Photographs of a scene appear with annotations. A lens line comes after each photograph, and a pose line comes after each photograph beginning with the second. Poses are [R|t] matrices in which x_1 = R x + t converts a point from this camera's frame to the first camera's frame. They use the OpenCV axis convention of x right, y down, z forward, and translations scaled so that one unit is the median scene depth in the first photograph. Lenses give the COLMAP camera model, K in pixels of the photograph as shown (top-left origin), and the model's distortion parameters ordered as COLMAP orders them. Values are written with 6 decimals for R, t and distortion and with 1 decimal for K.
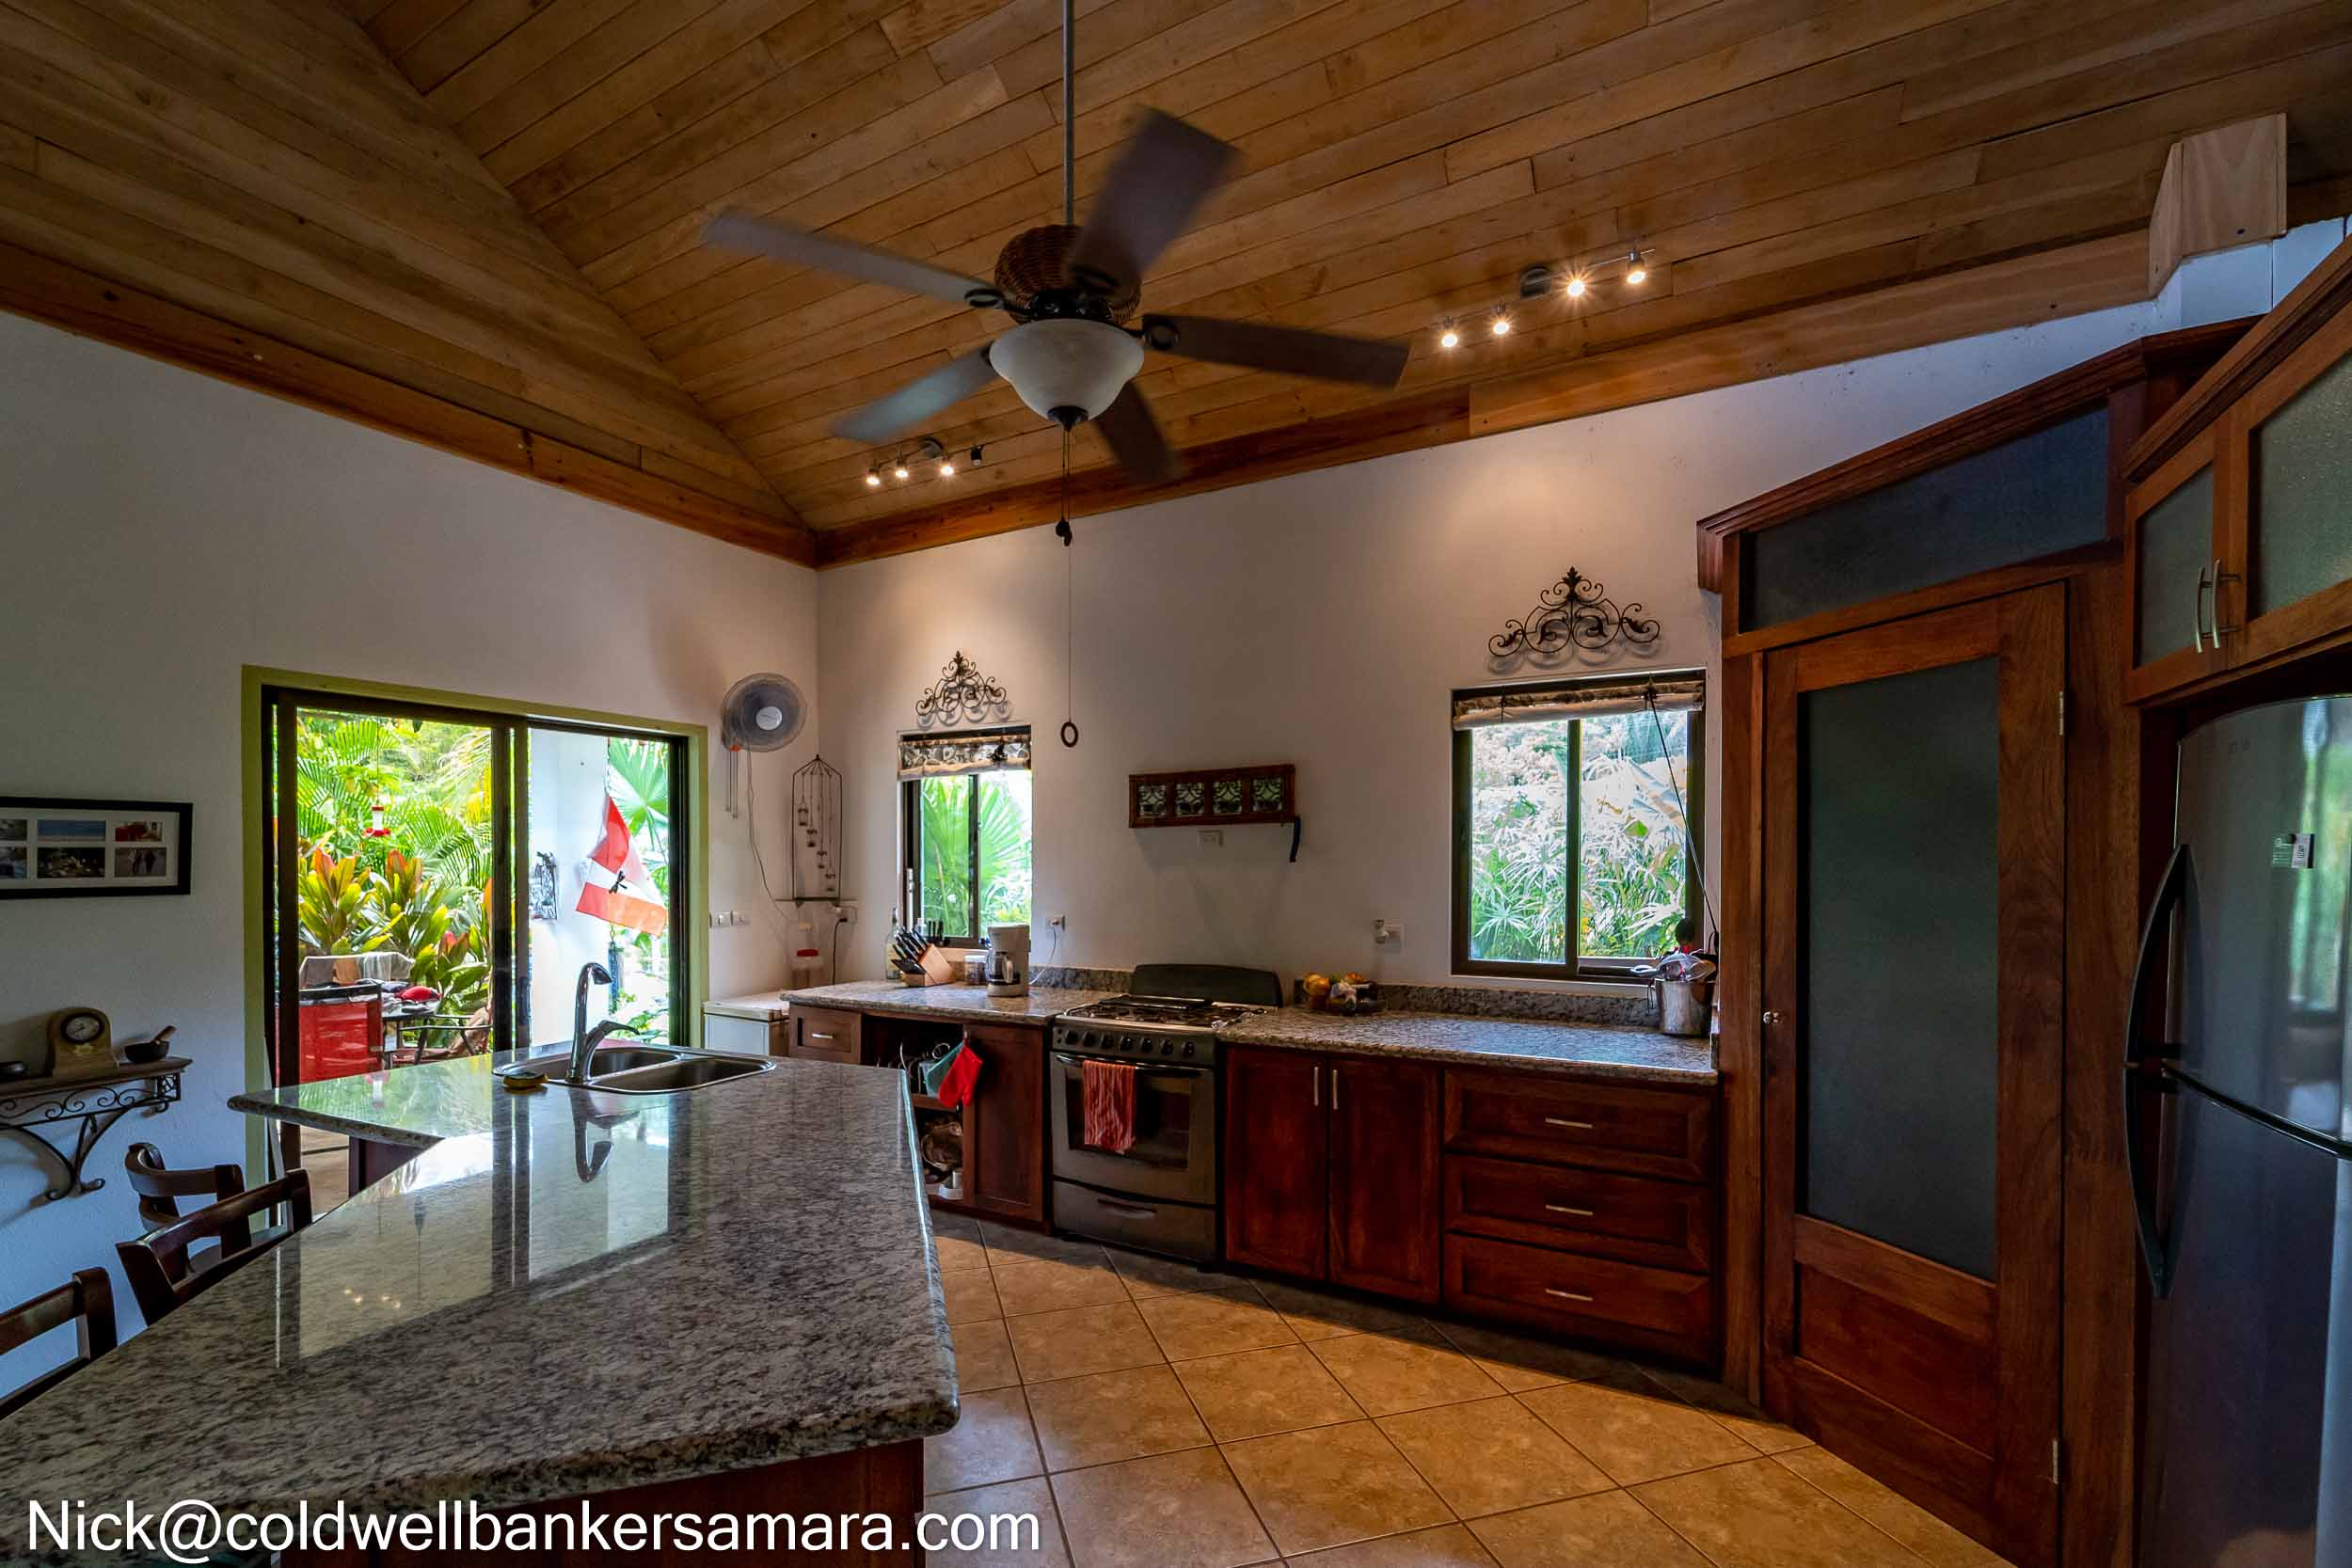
lens RADIAL K [[971.2, 0, 1177.3], [0, 971.2, 878.4], [0, 0, 1]] dist [0.003451, -0.001634]
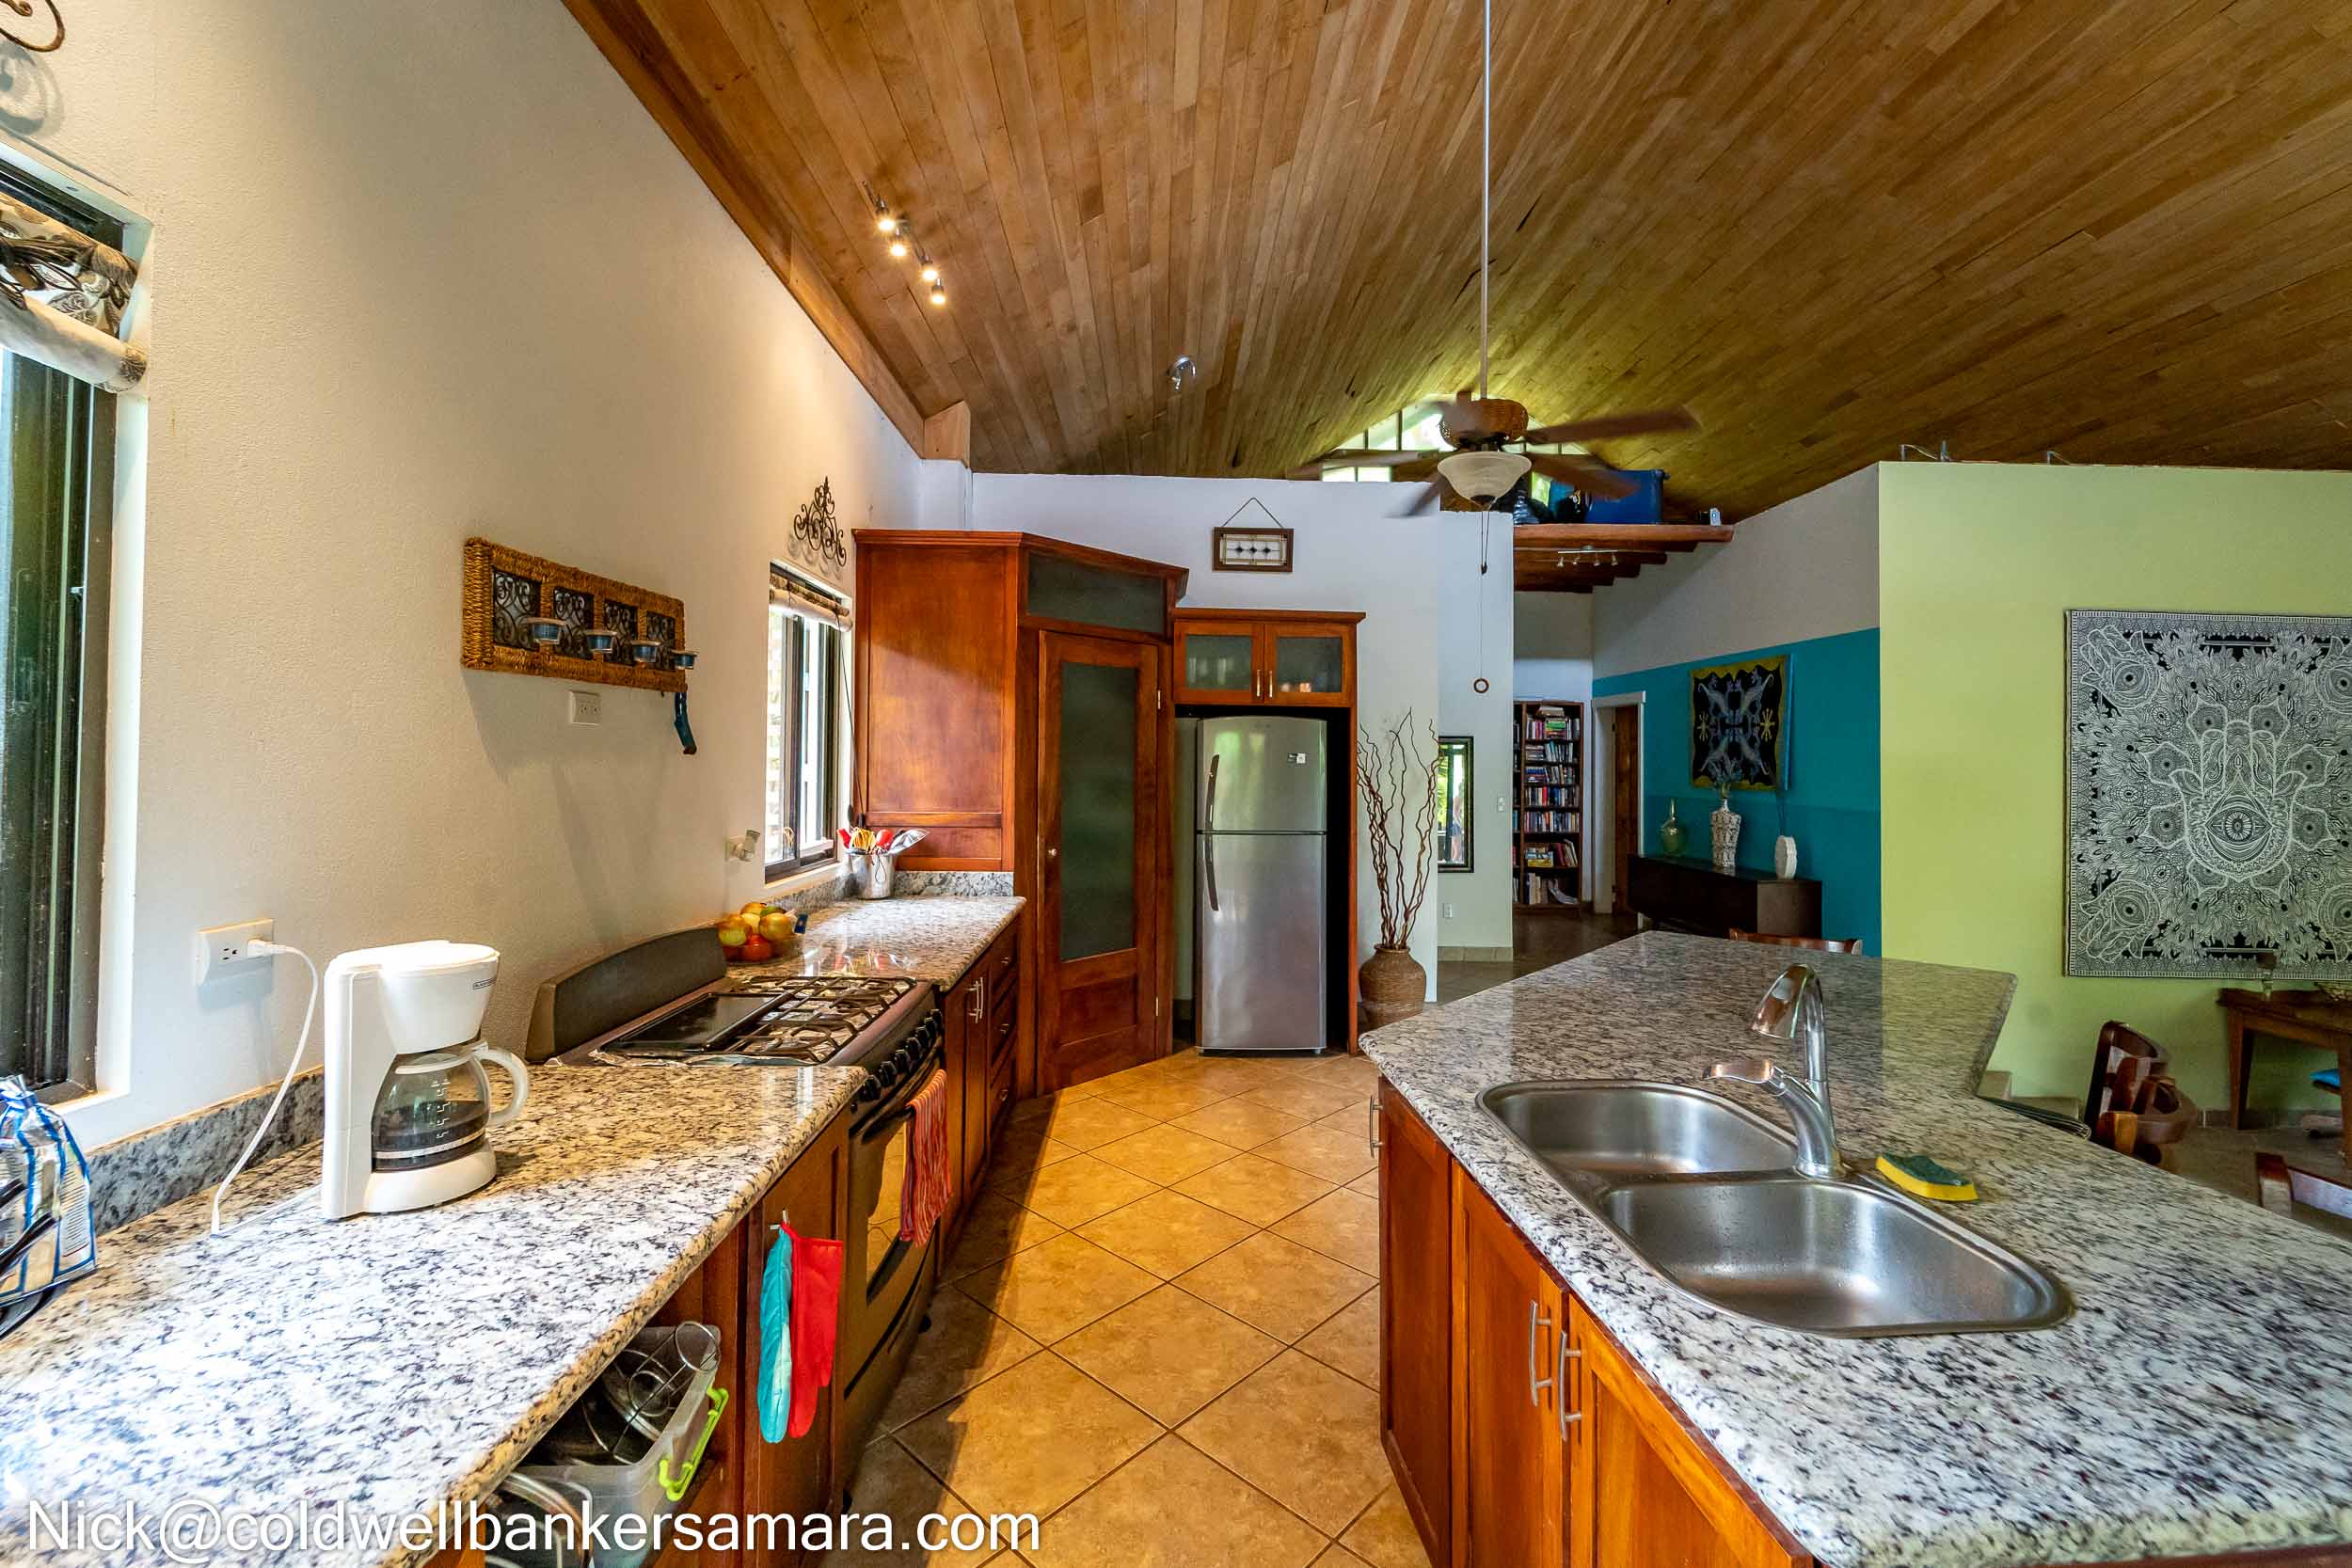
lens RADIAL K [[971.2, 0, 1173.9], [0, 971.2, 747.8], [0, 0, 1]] dist [0.003451, -0.001634]
pose [[-0.476659, 0.011986, 0.879007, -0.628747], [0.004336, 0.999927, -0.011283, -0.011619], [-0.879078, -0.001567, -0.476676, 1.065792]]
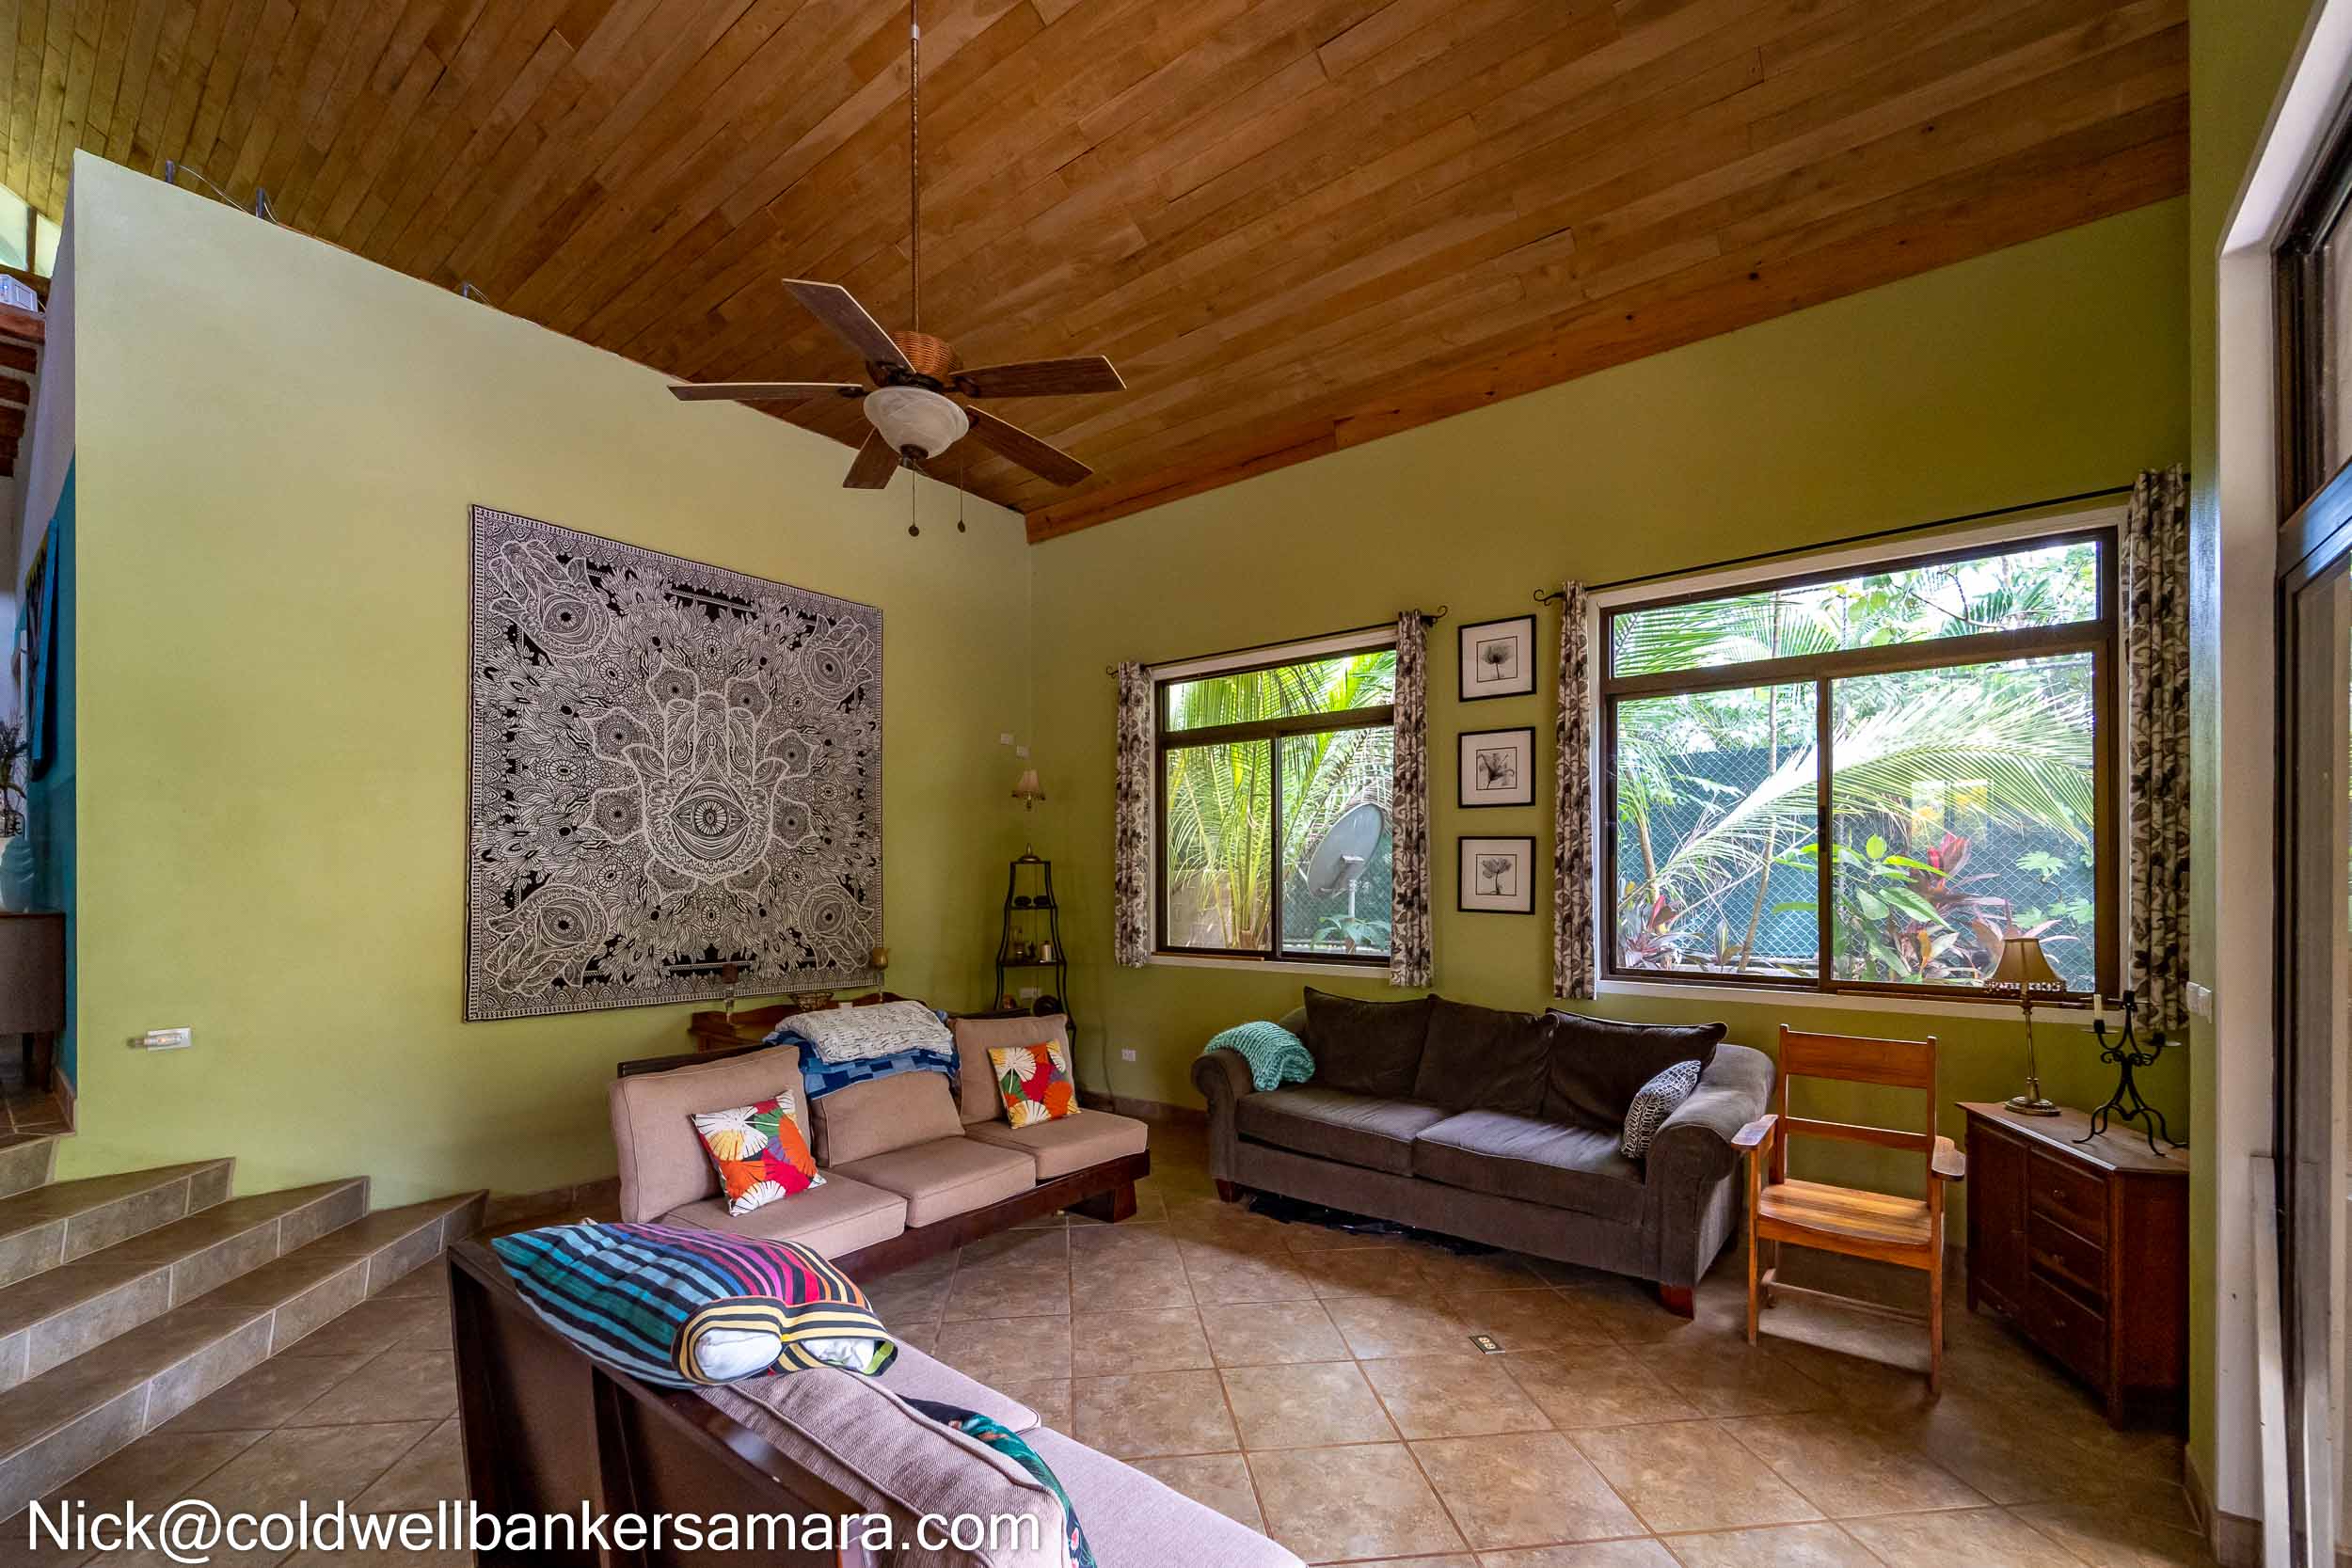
lens RADIAL K [[971.2, 0, 1186.0], [0, 971.2, 878.3], [0, 0, 1]] dist [0.003451, -0.001634]
pose [[-0.981299, 0.008750, 0.192288, -0.933206], [0.012449, 0.999760, 0.018036, 0.160742], [-0.192084, 0.020093, -0.981173, 0.039328]]
